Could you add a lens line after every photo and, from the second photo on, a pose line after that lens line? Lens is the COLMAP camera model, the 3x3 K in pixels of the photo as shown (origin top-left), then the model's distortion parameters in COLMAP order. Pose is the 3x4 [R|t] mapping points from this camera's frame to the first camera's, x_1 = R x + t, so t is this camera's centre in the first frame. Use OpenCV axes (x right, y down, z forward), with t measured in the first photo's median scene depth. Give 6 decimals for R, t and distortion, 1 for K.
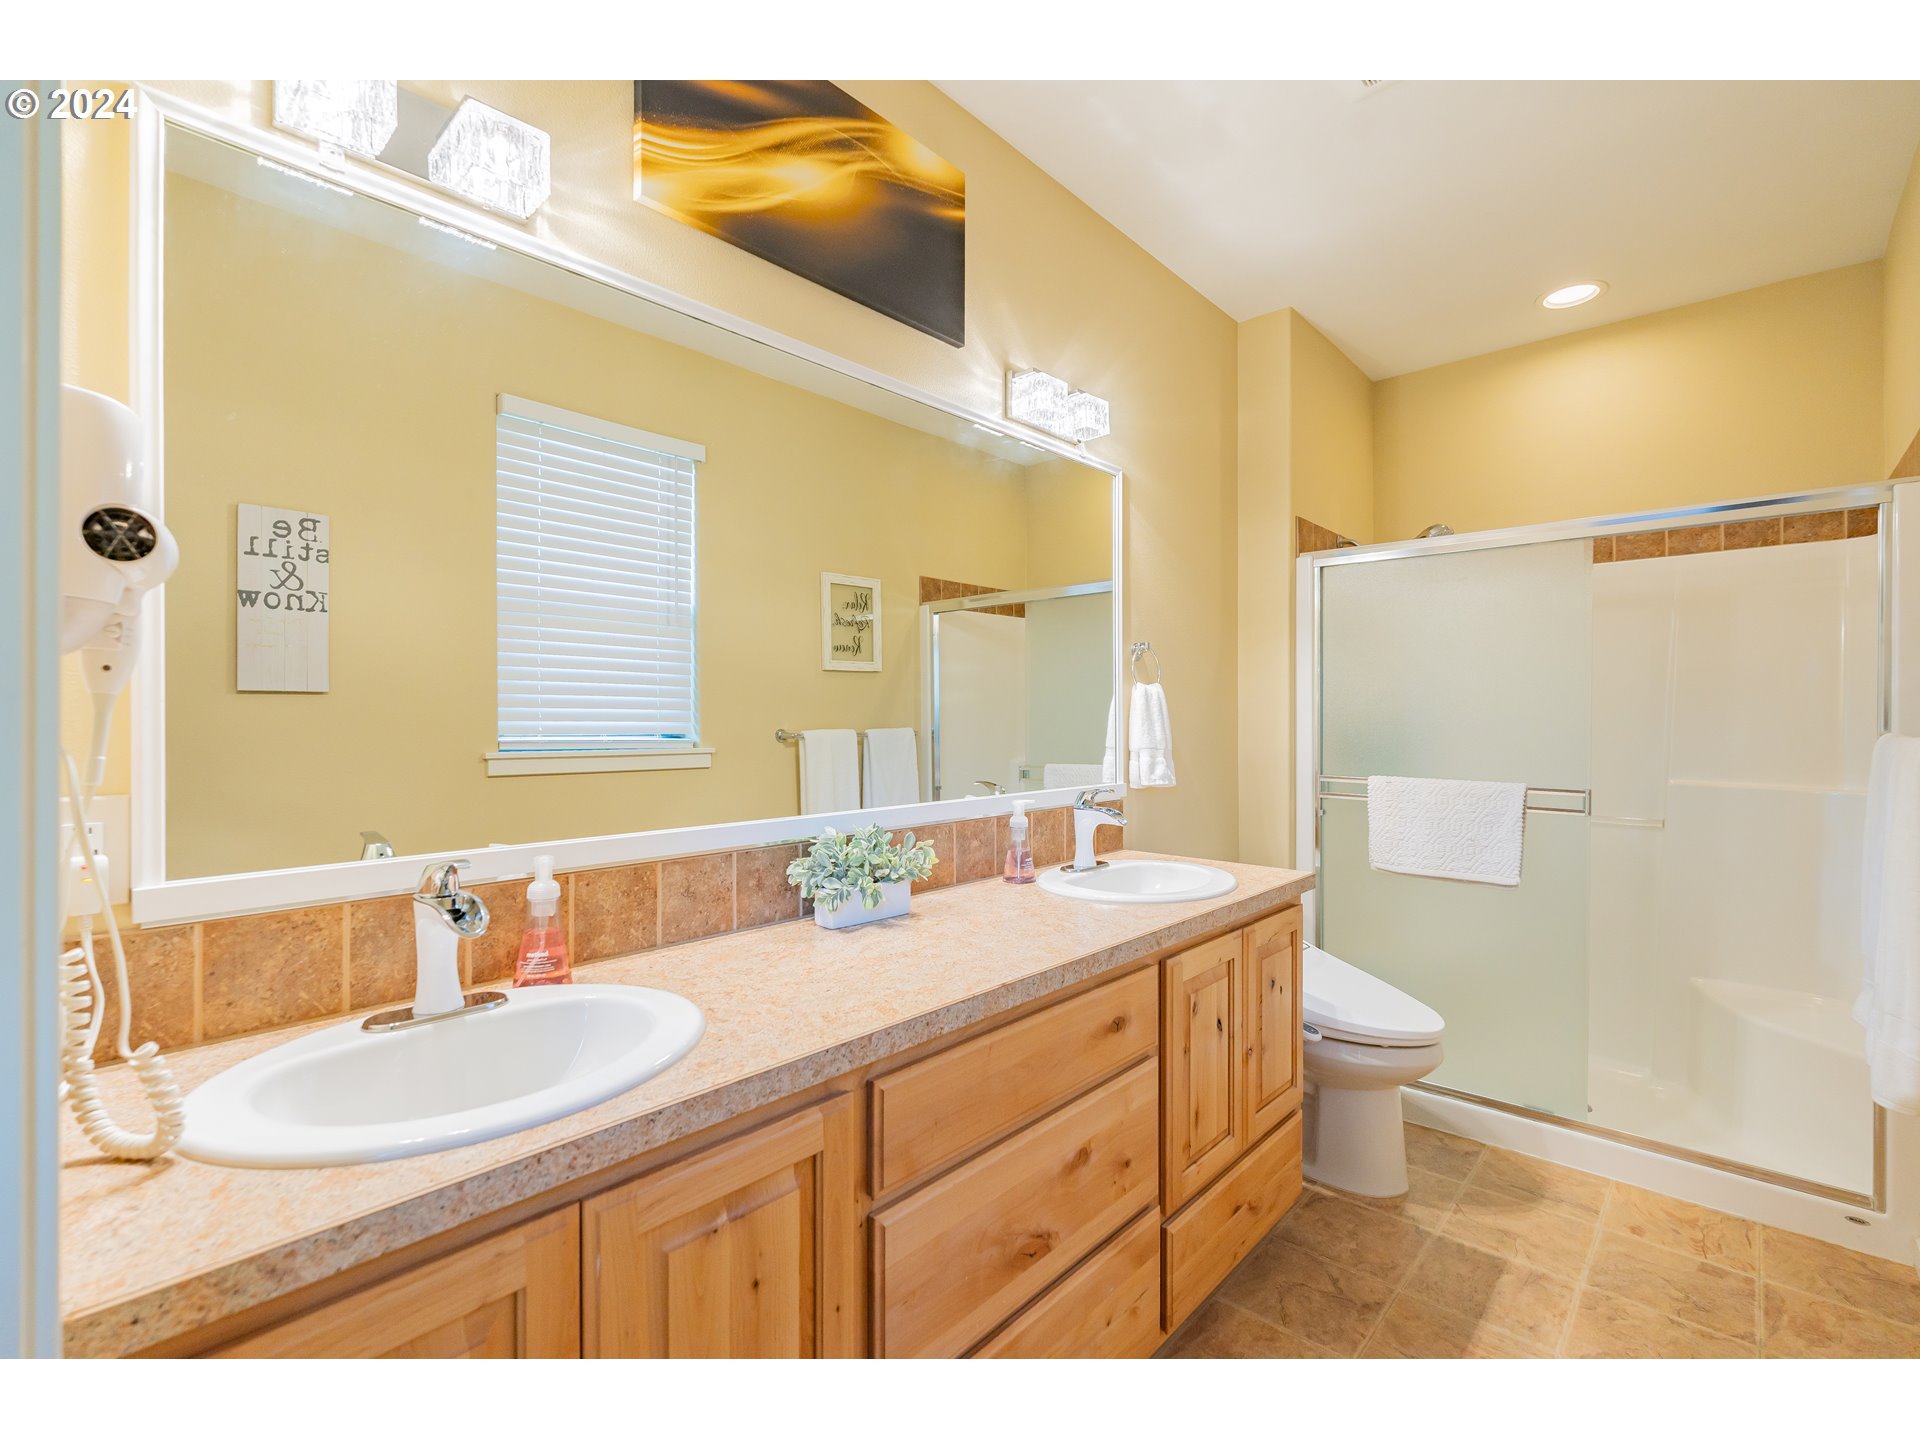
lens RADIAL K [[853.7, 0, 951.4], [0, 853.7, 720.9], [0, 0, 1]] dist [-0.002291, -0.001754]
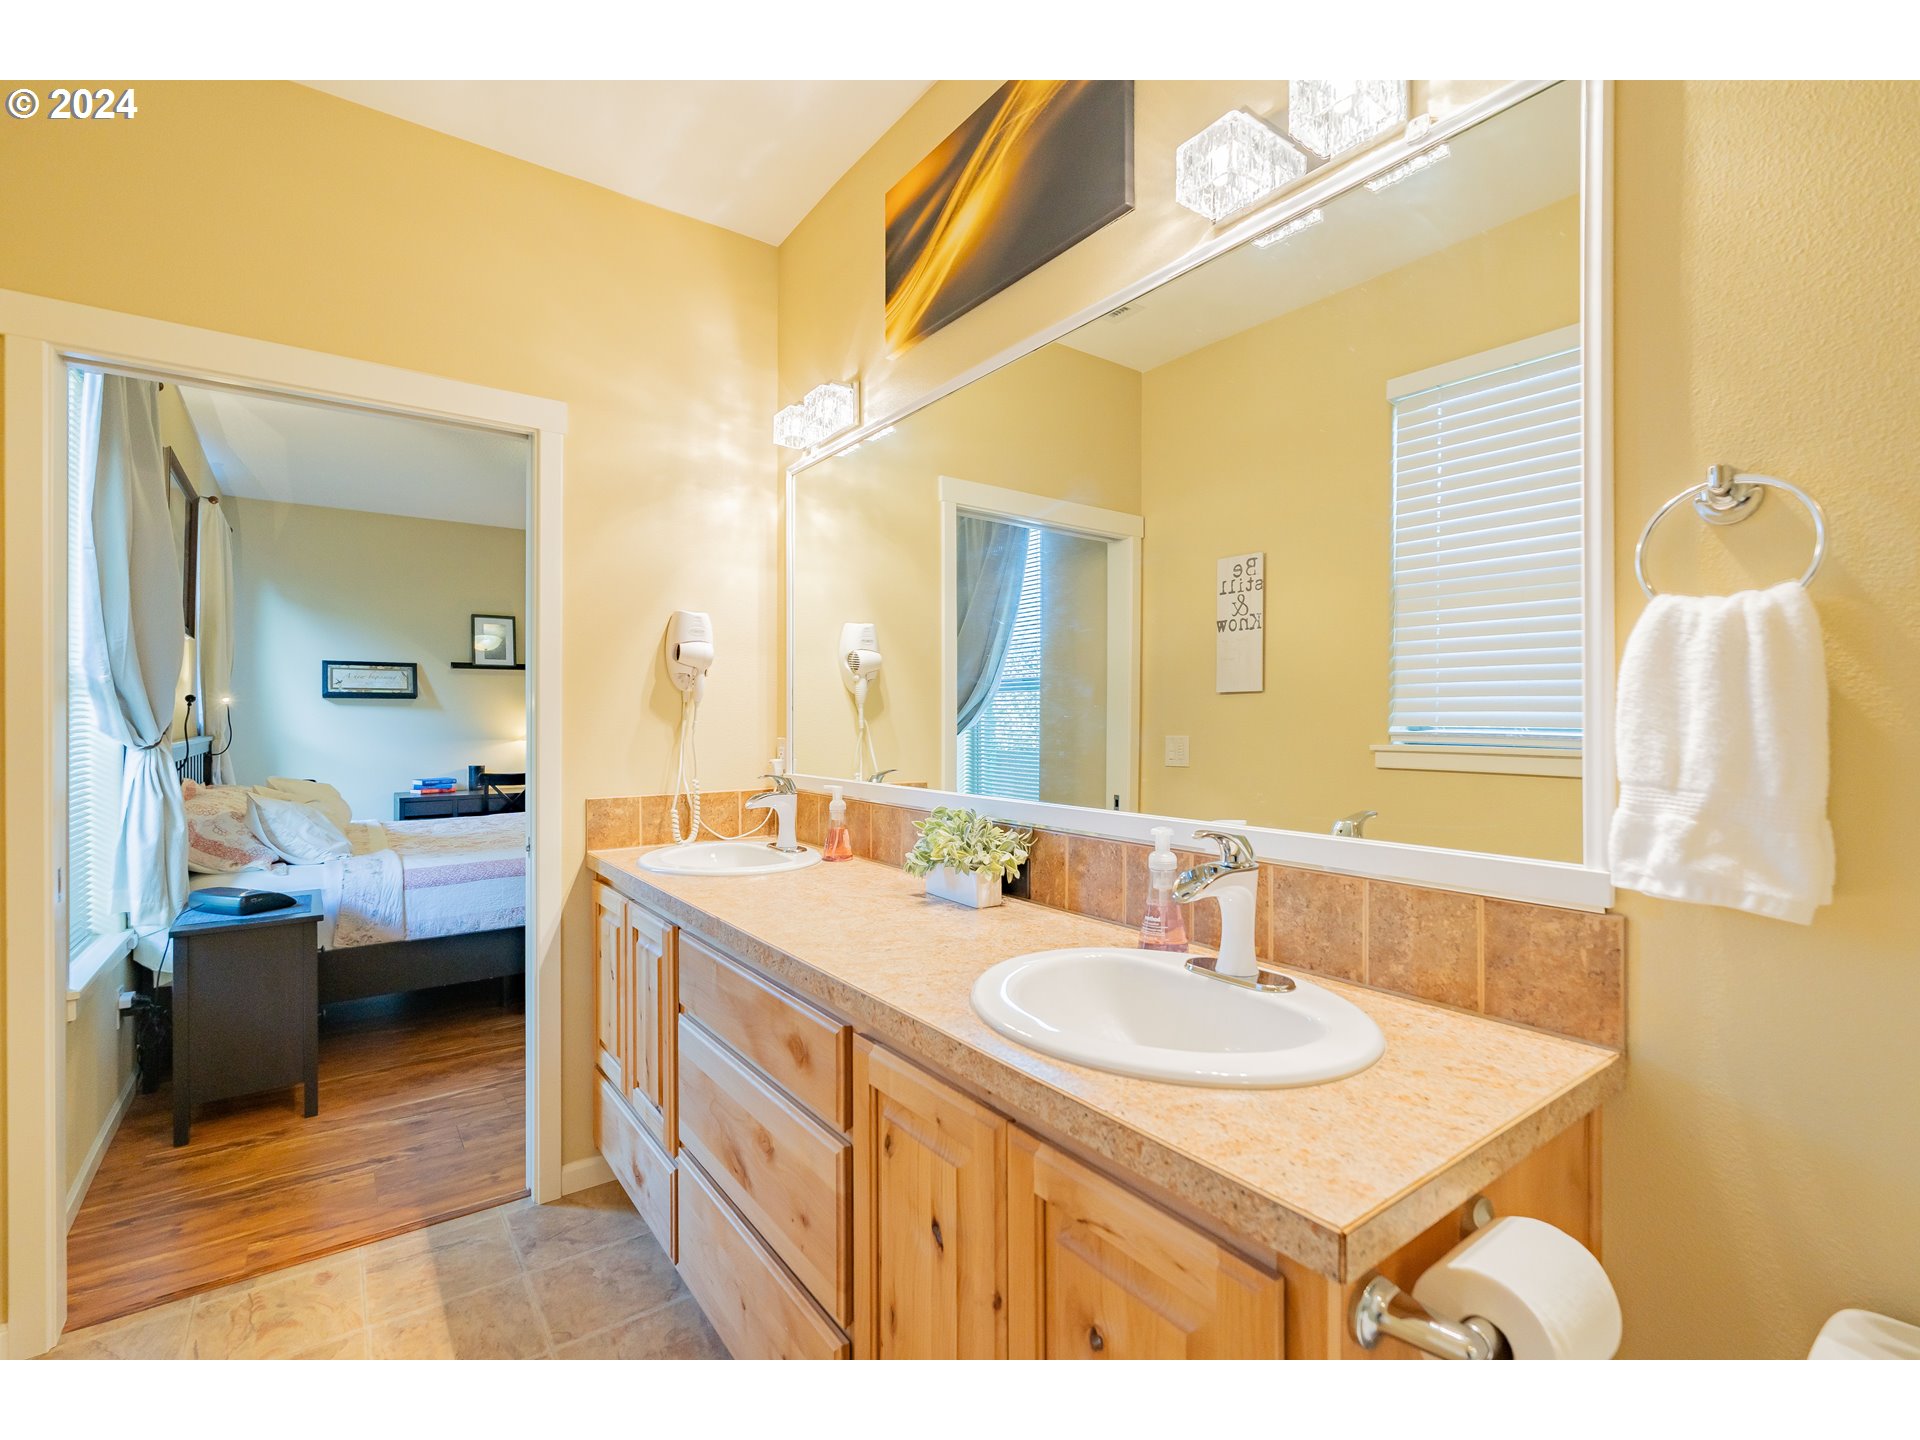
lens RADIAL K [[888.3, 0, 960.0], [0, 888.3, 720.0], [0, 0, 1]] dist [0.000668, 0.000046]
pose [[-0.188764, 0.000838, -0.982022, 0.673015], [-0.001417, 0.999998, 0.001126, 0.008065], [0.982021, 0.001605, -0.188763, 0.843609]]
